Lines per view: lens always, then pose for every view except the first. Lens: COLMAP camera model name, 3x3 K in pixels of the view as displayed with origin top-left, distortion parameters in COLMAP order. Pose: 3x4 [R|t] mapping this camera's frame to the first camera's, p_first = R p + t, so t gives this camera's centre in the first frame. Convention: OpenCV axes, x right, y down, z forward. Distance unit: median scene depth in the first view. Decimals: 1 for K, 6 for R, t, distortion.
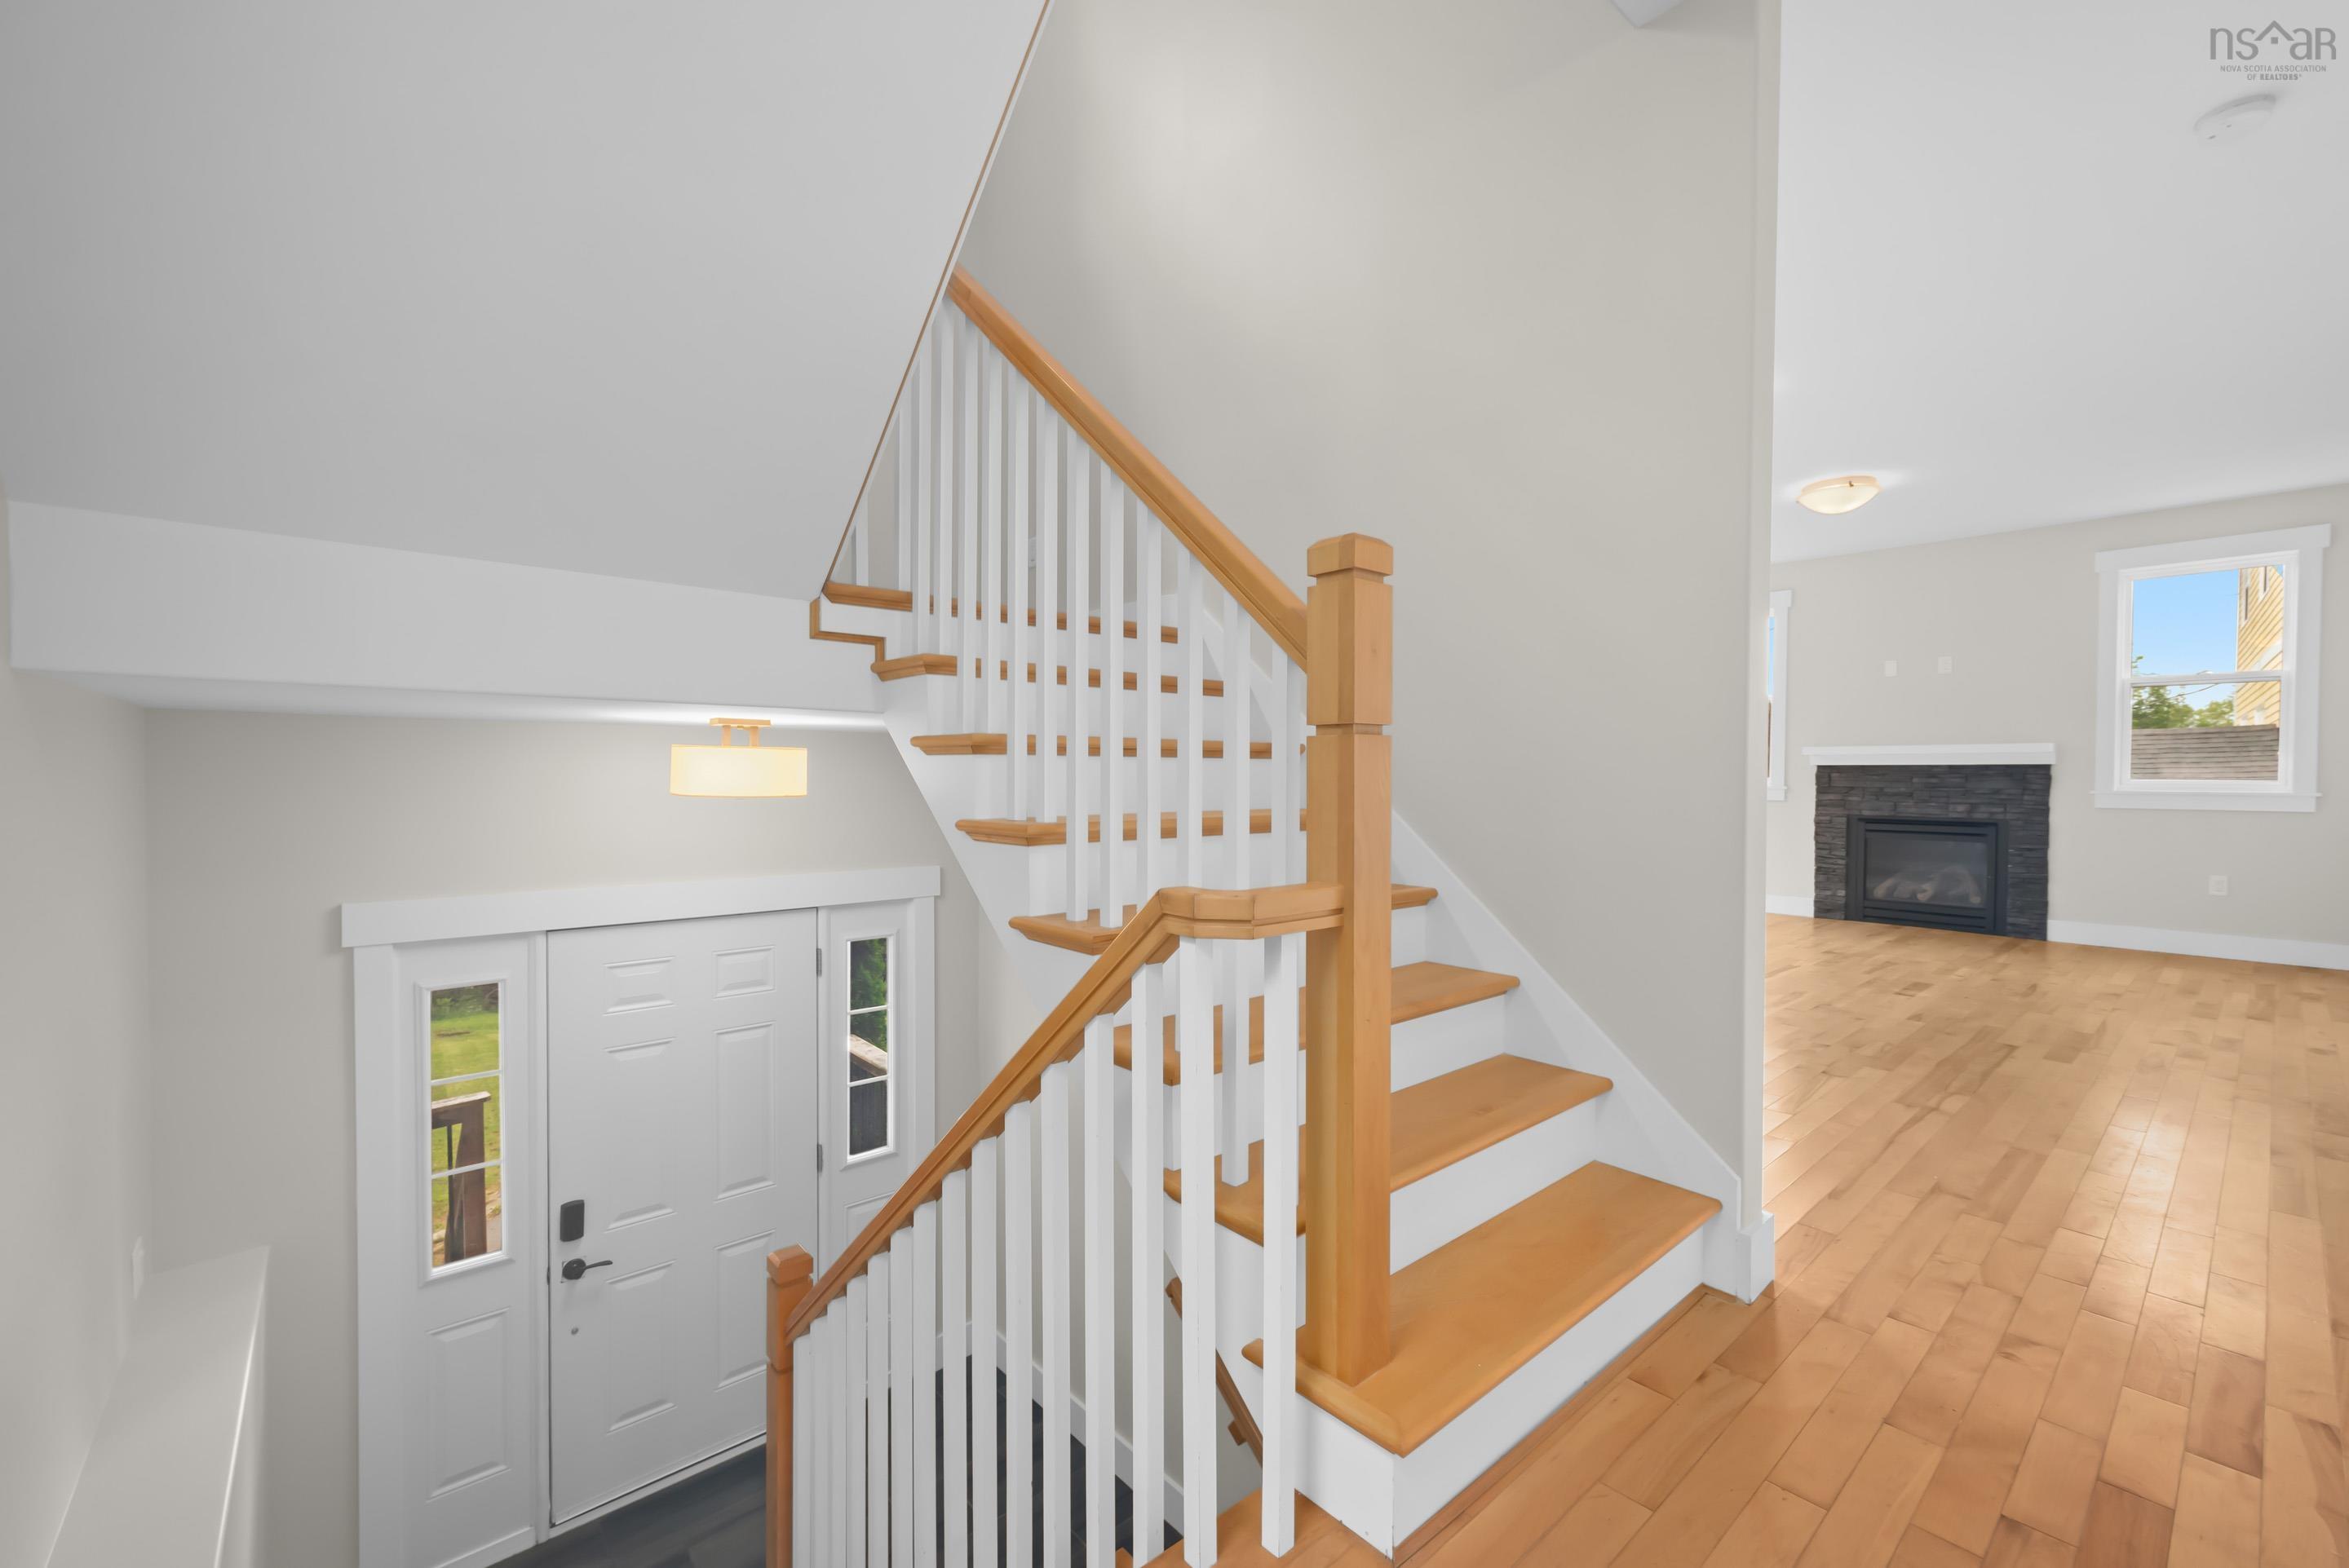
lens RADIAL K [[963.1, 0, 1173.8], [0, 963.1, 796.7], [0, 0, 1]] dist [0.000963, 0.000044]
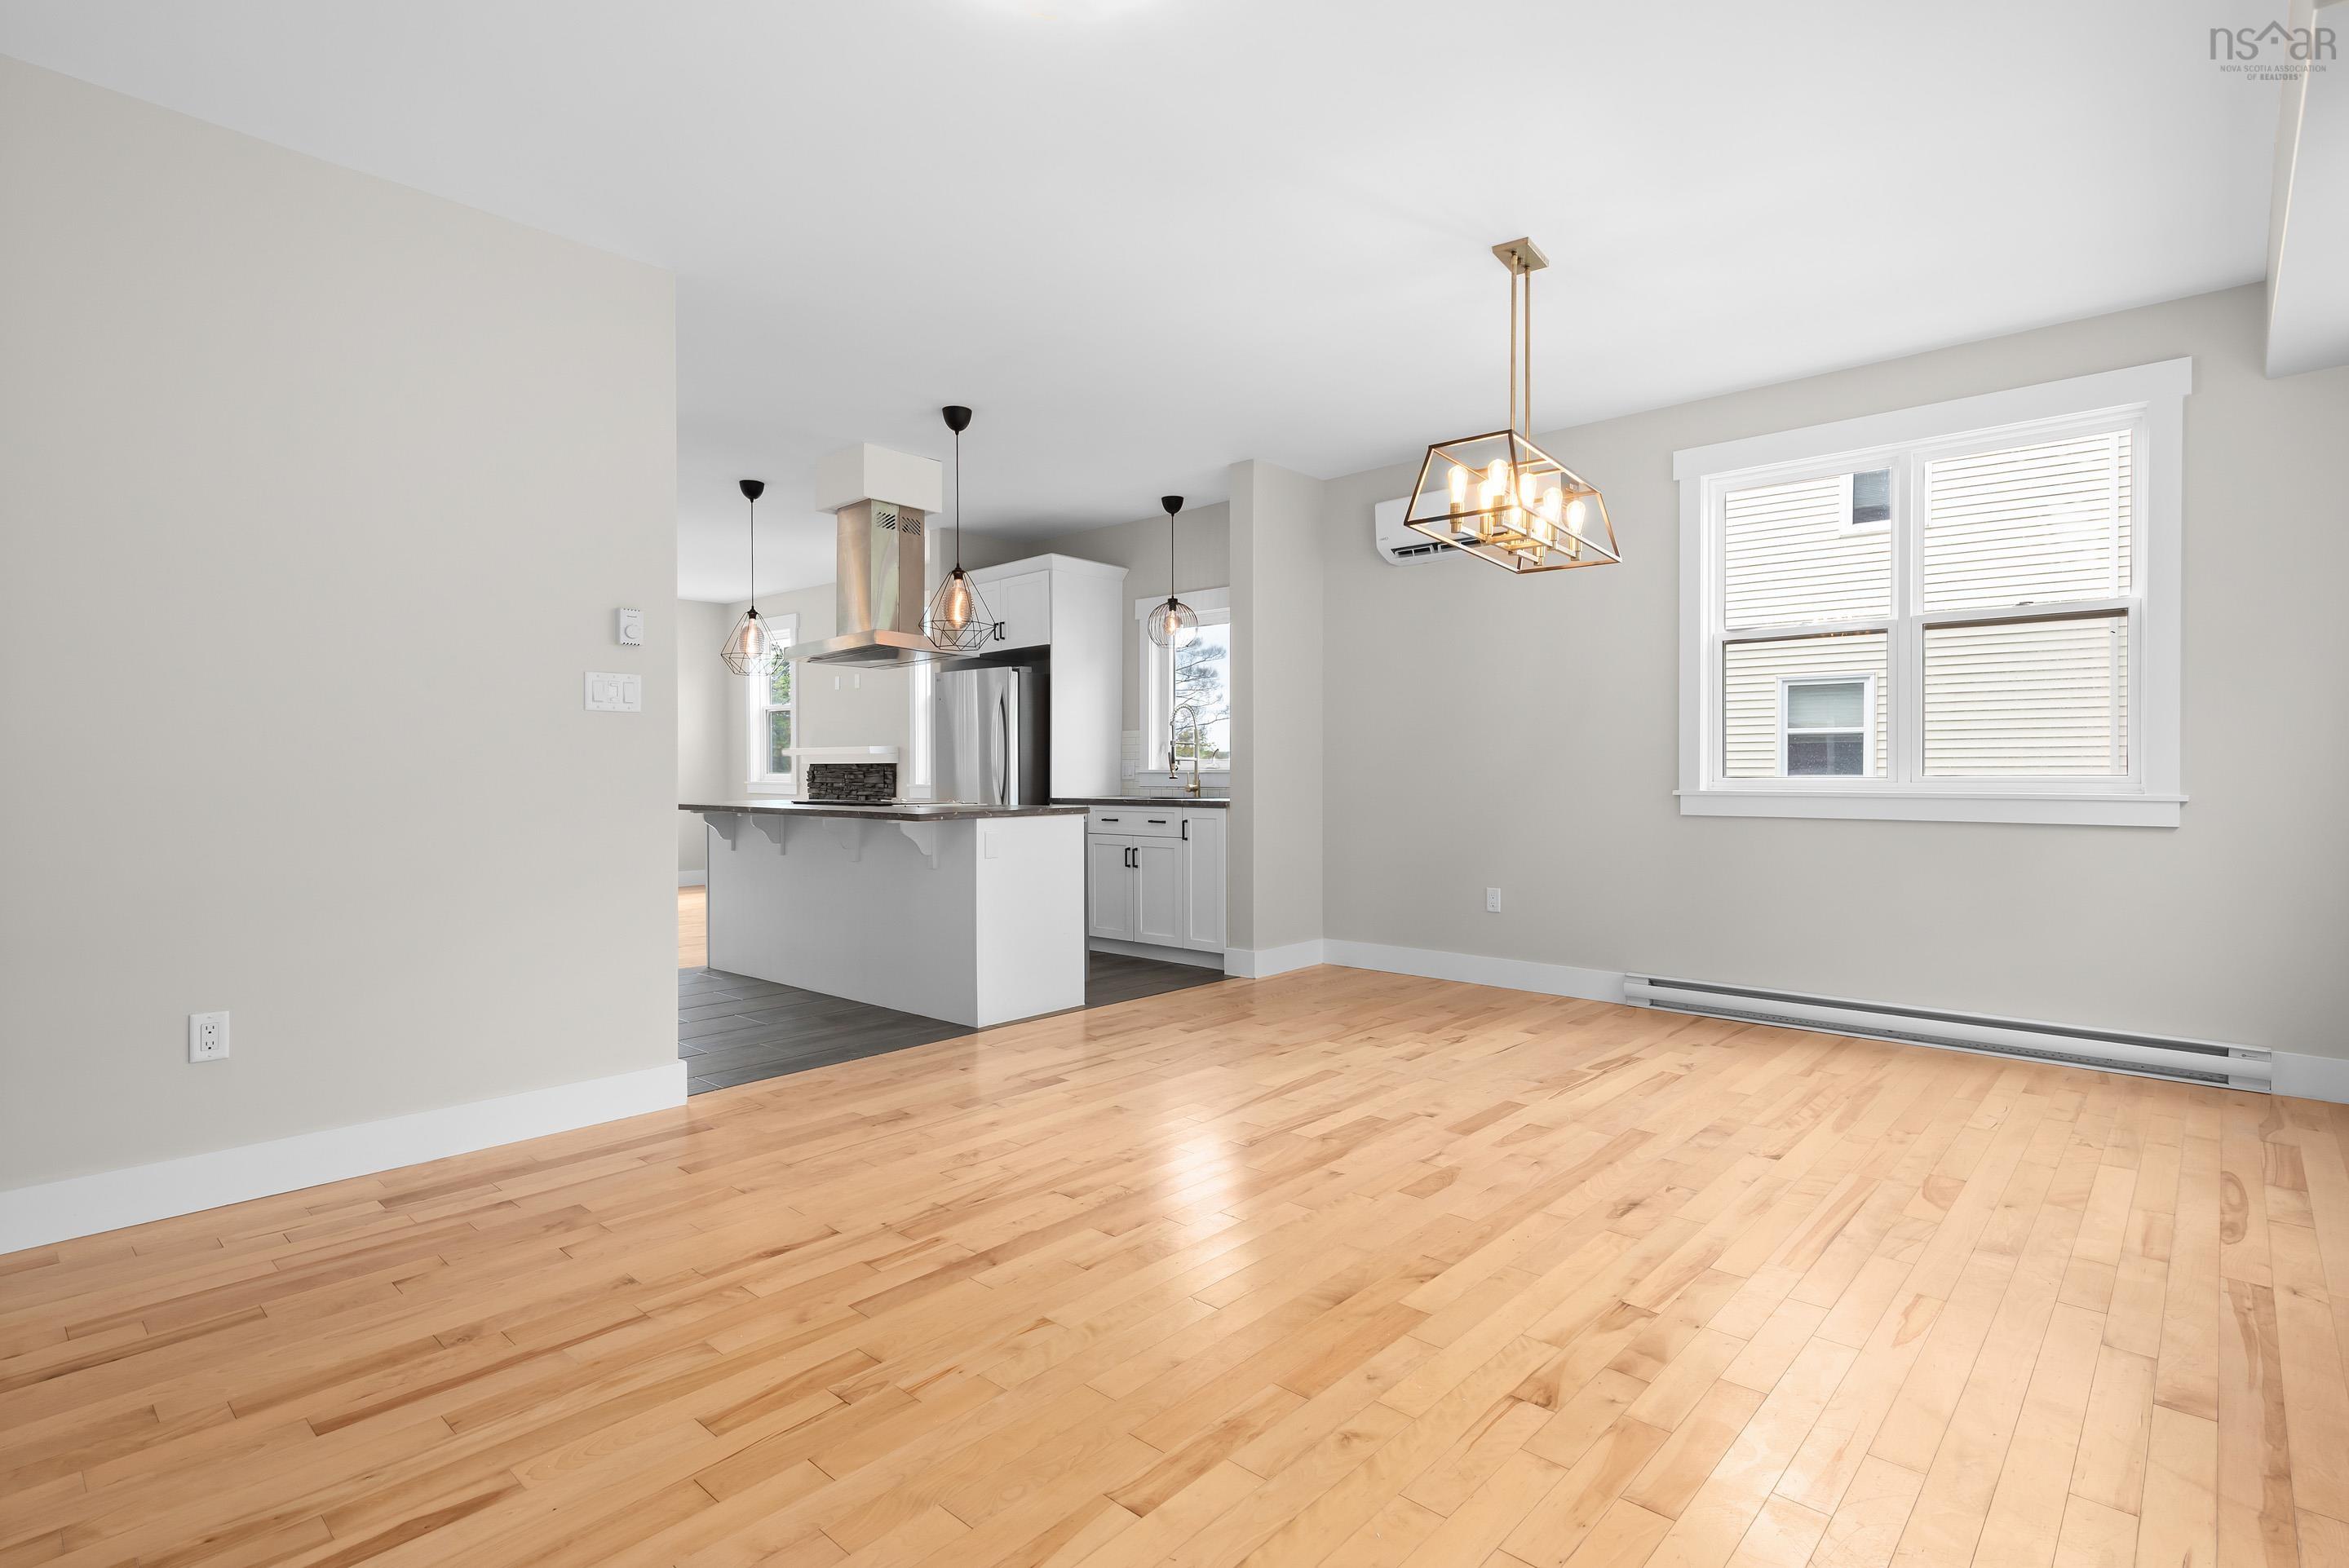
lens RADIAL K [[1138.9, 0, 1174.5], [0, 1138.9, 784.0], [0, 0, 1]] dist [0.014894, 0.000003]
pose [[0.993182, -0.008110, 0.116293, 1.045224], [0.009383, 0.999902, -0.010401, 0.011240], [-0.116198, 0.011421, 0.993160, -0.472812]]
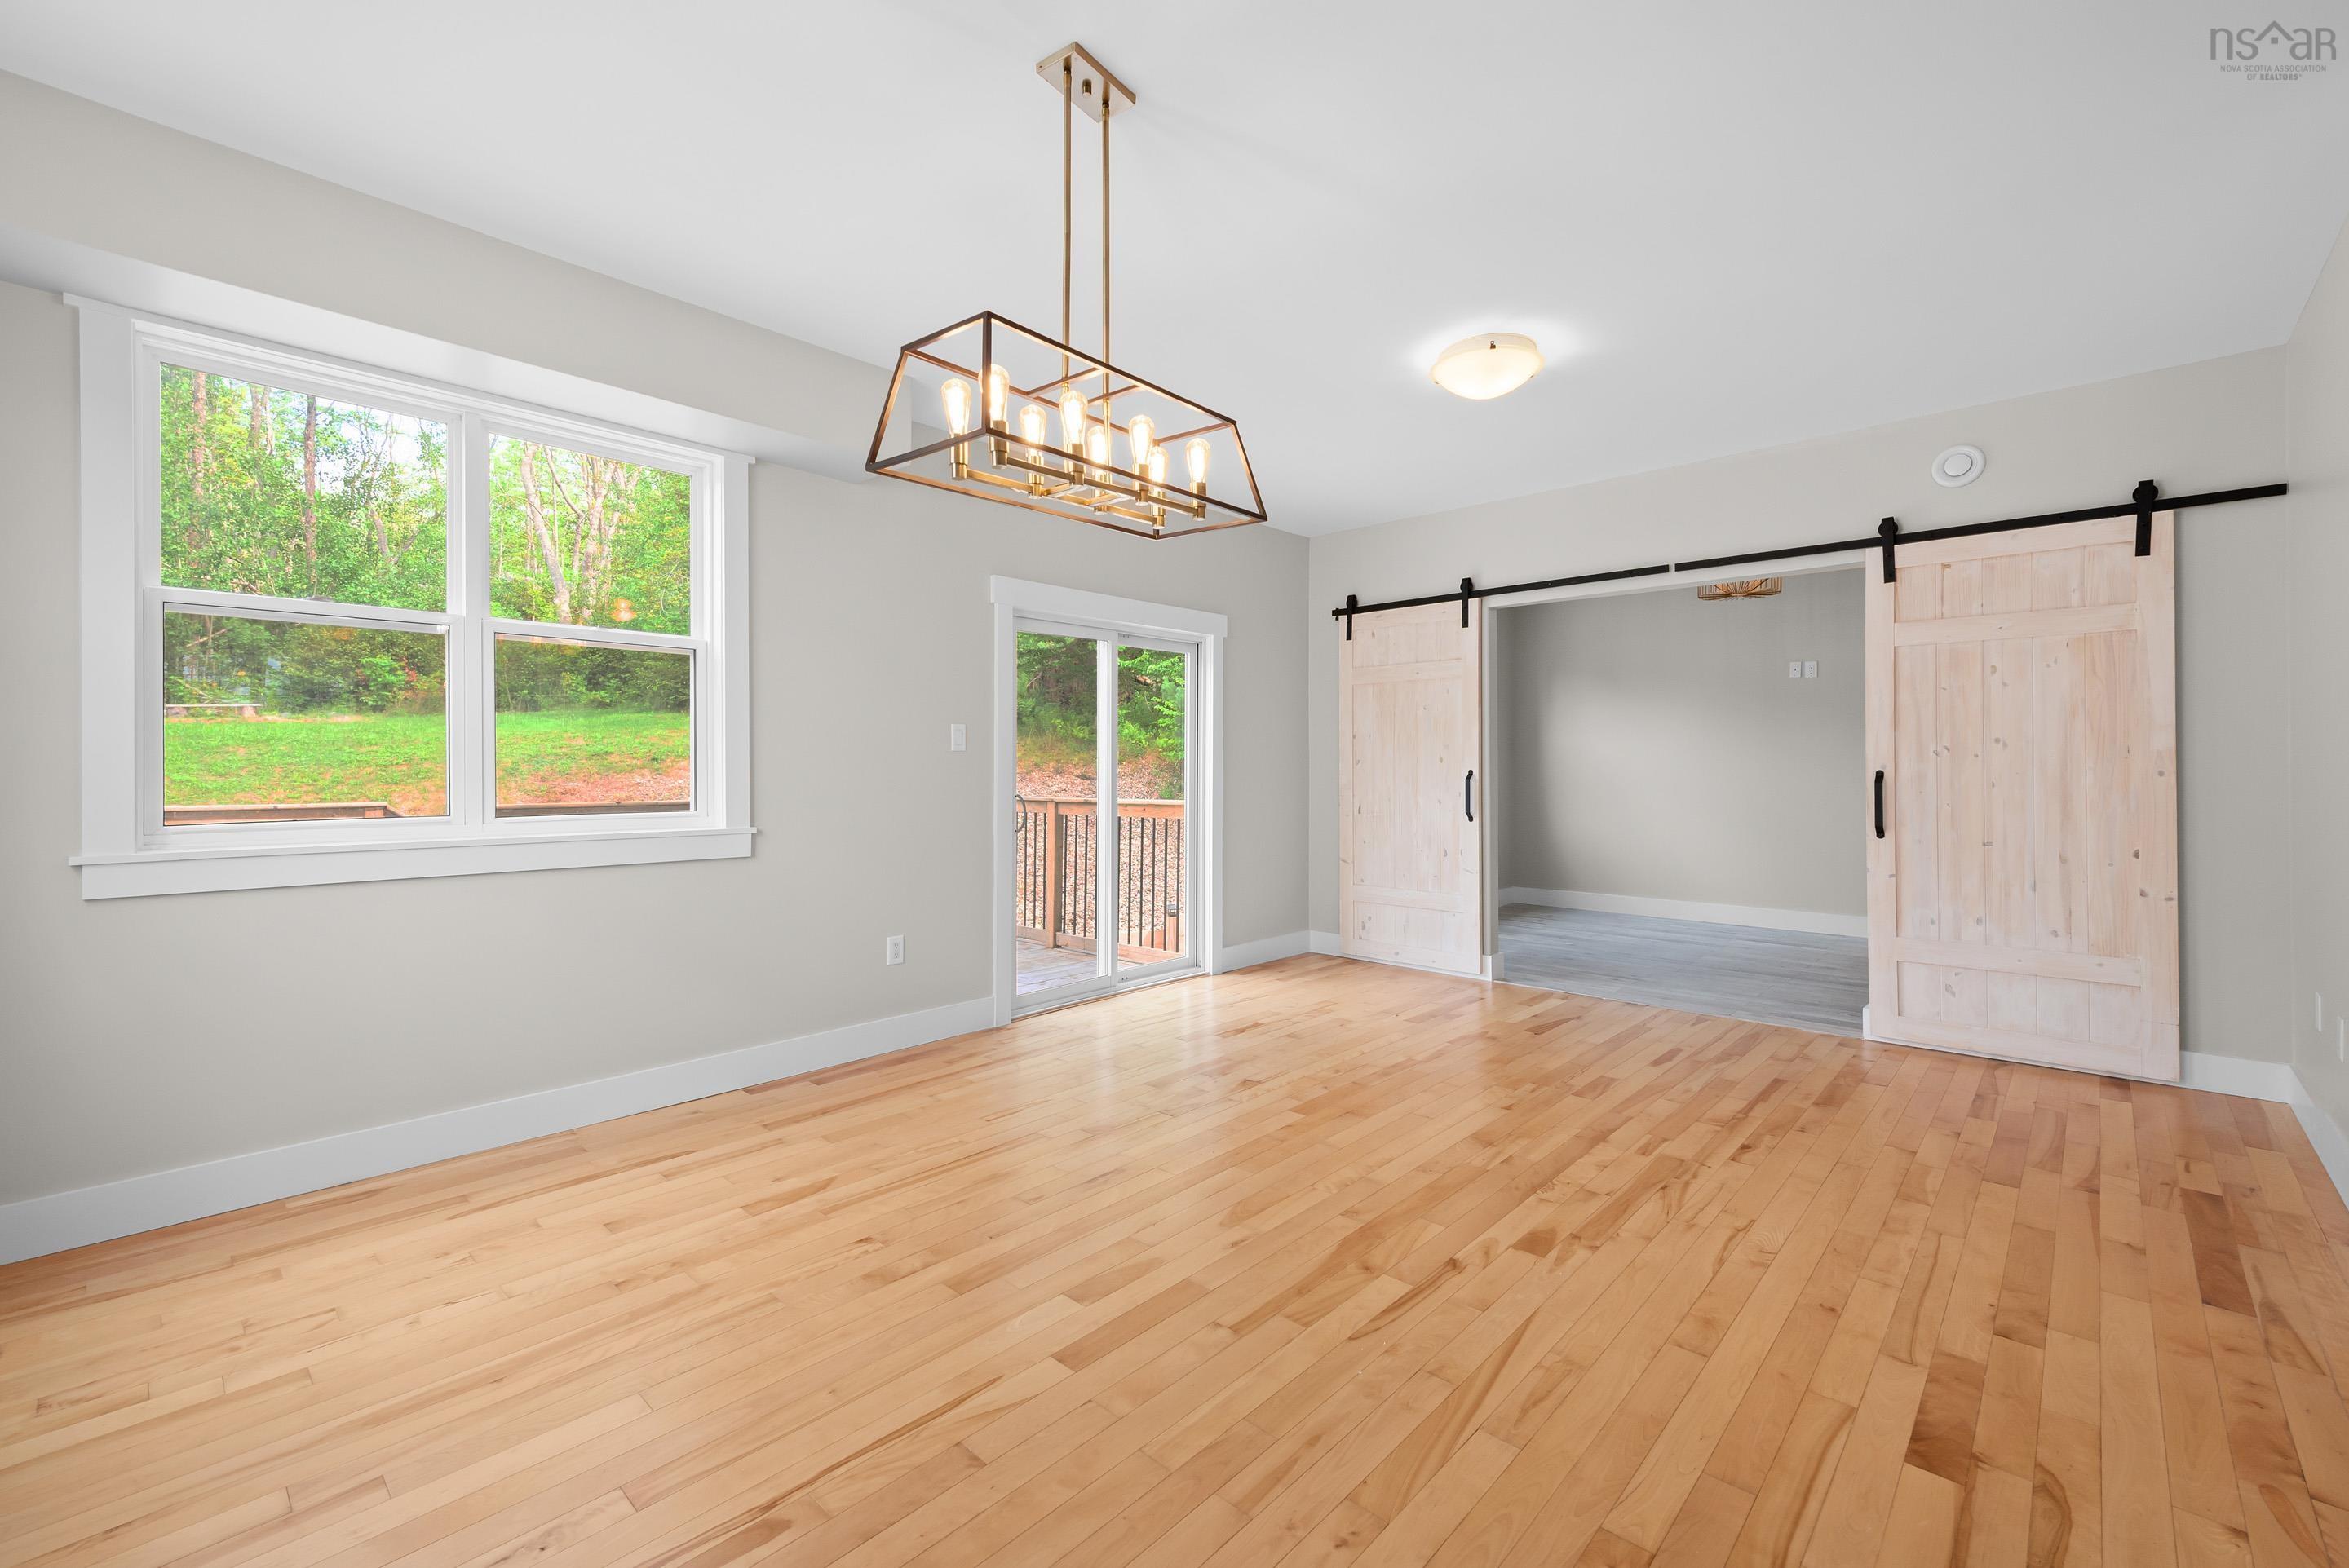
lens RADIAL K [[978.5, 0, 1176.4], [0, 978.5, 761.1], [0, 0, 1]] dist [0.011288, -0.000197]
pose [[-0.993966, -0.004860, -0.109578, 1.278566], [-0.006588, 0.999859, 0.015418, -0.023913], [0.109488, 0.016047, -0.993859, 0.372278]]
